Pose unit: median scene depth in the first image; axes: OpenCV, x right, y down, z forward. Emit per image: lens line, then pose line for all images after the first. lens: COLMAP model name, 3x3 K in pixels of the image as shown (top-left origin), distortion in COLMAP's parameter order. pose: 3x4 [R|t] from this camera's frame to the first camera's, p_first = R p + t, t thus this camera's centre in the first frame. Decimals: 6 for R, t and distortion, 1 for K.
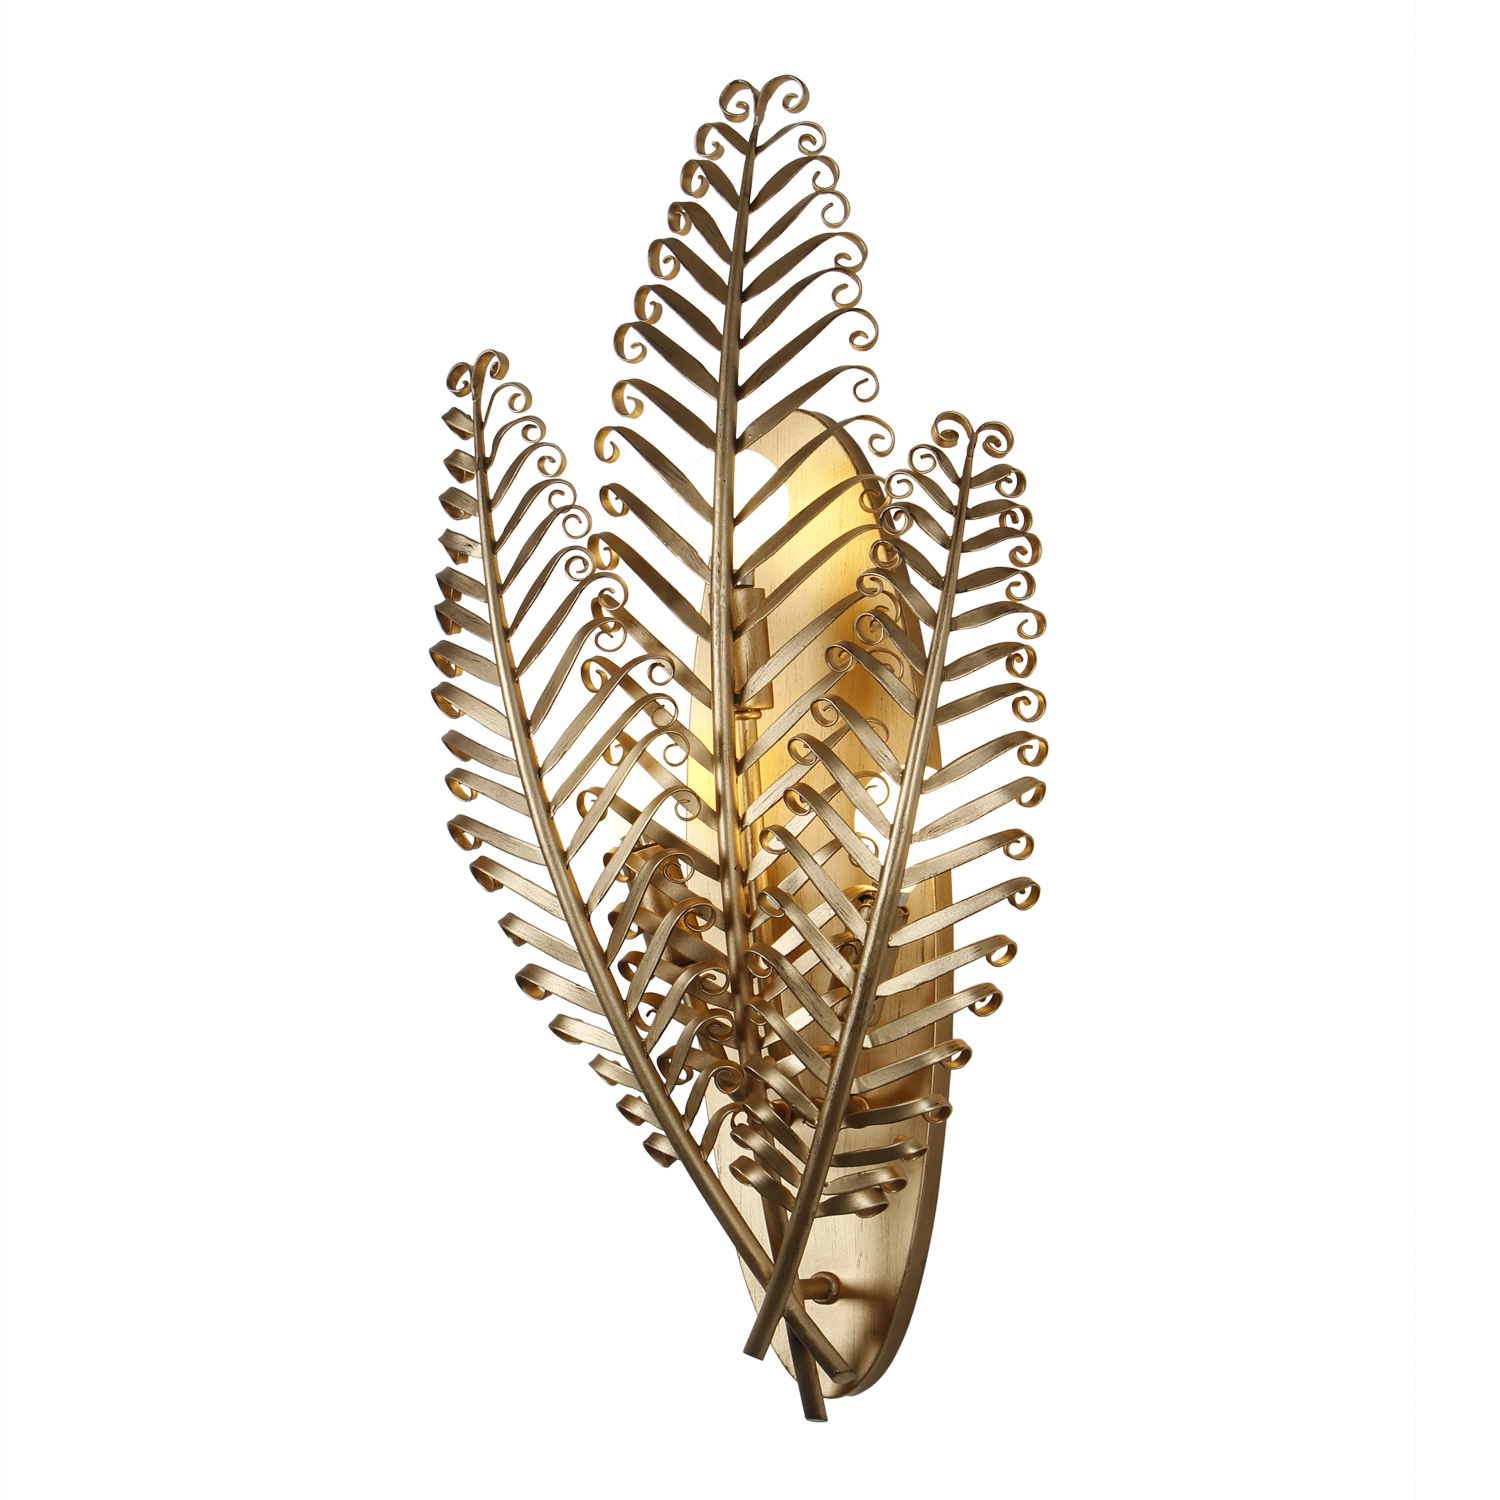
lens RADIAL K [[4001.6, 0, 750.0], [0, 4001.6, 750.0], [0, 0, 1]] dist [0.012691, -0.682096]
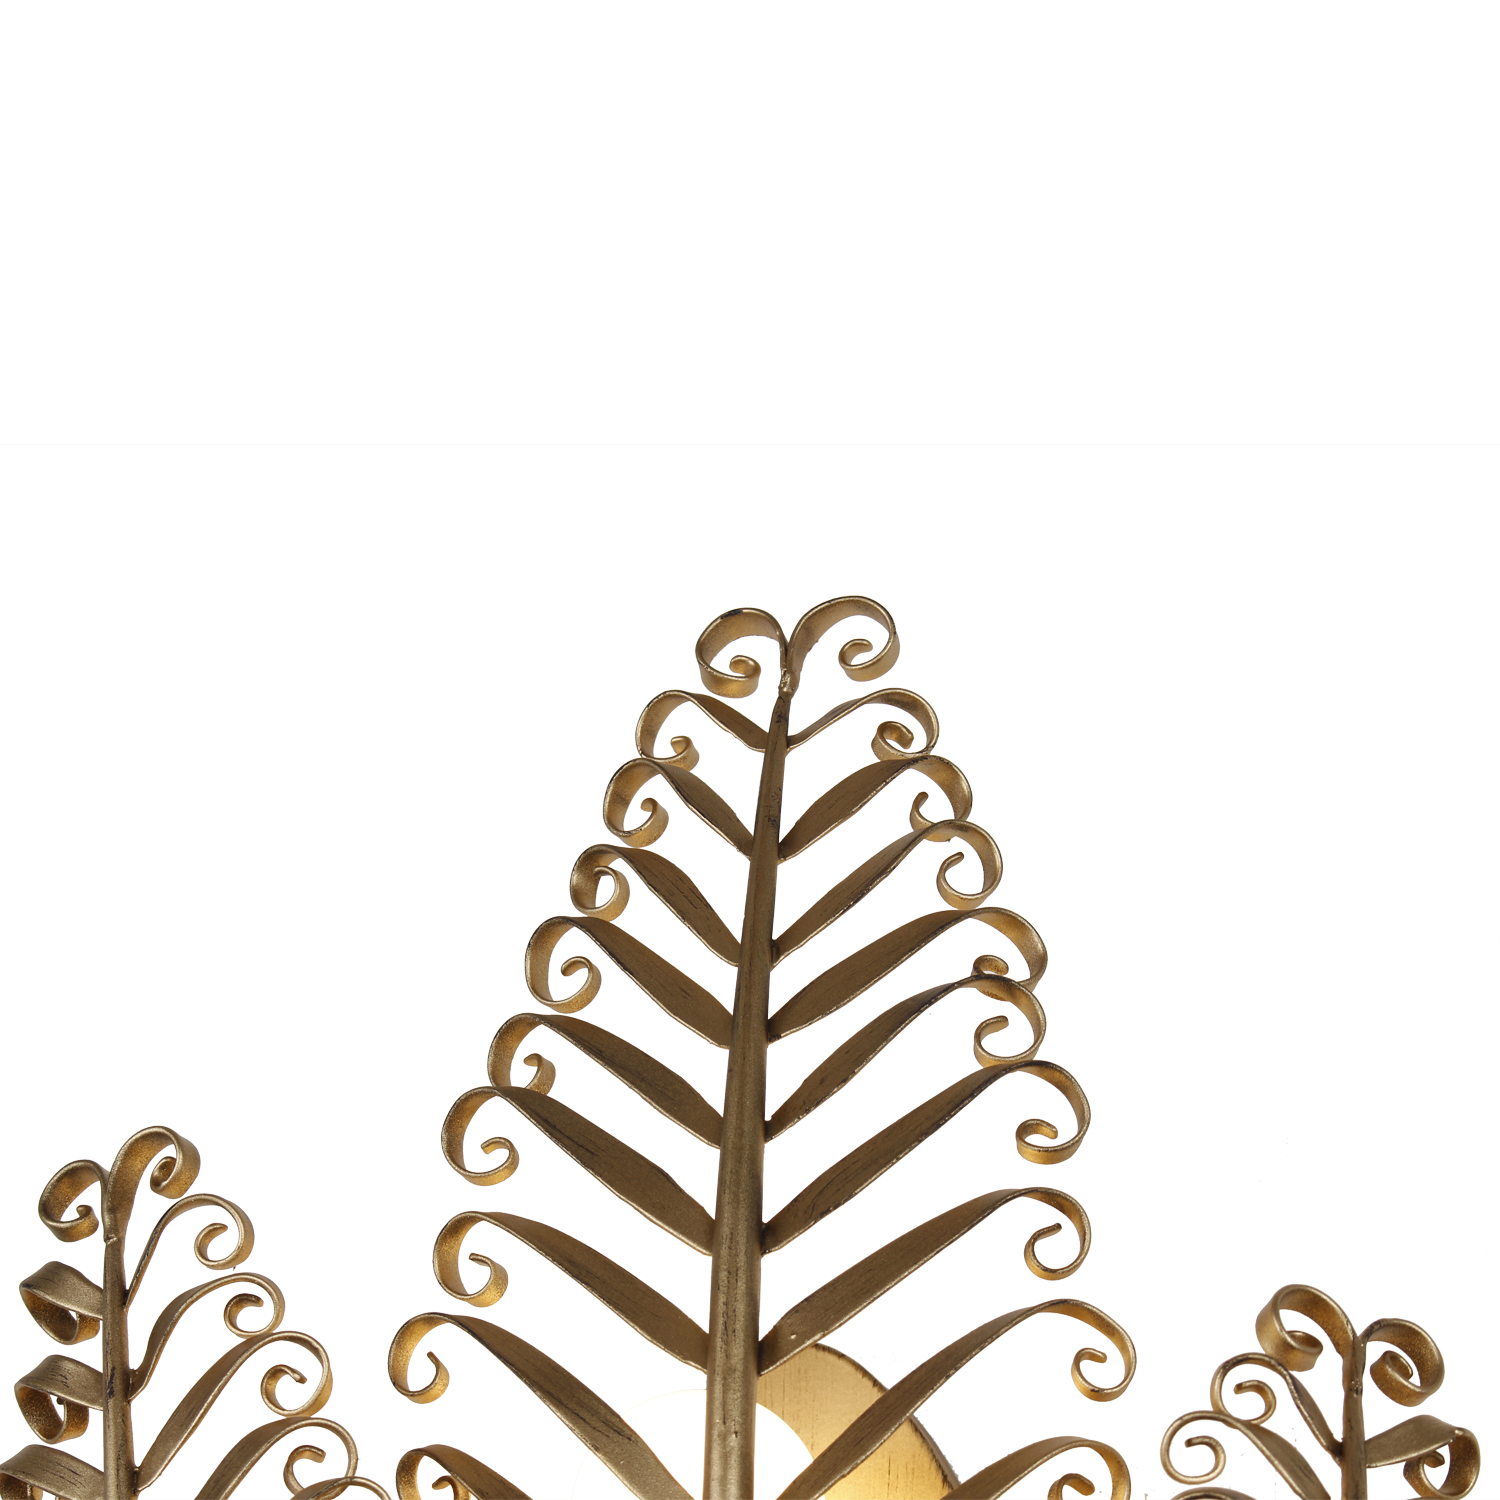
lens RADIAL K [[3770.2, 0, 750.0], [0, 3770.2, 750.0], [0, 0, 1]] dist [-0.000988, -0.568423]
pose [[0.979183, 0.098503, 0.177474, -0.080052], [-0.029143, 0.933521, -0.357336, 0.005660], [-0.200874, 0.344726, 0.916959, 0.611203]]
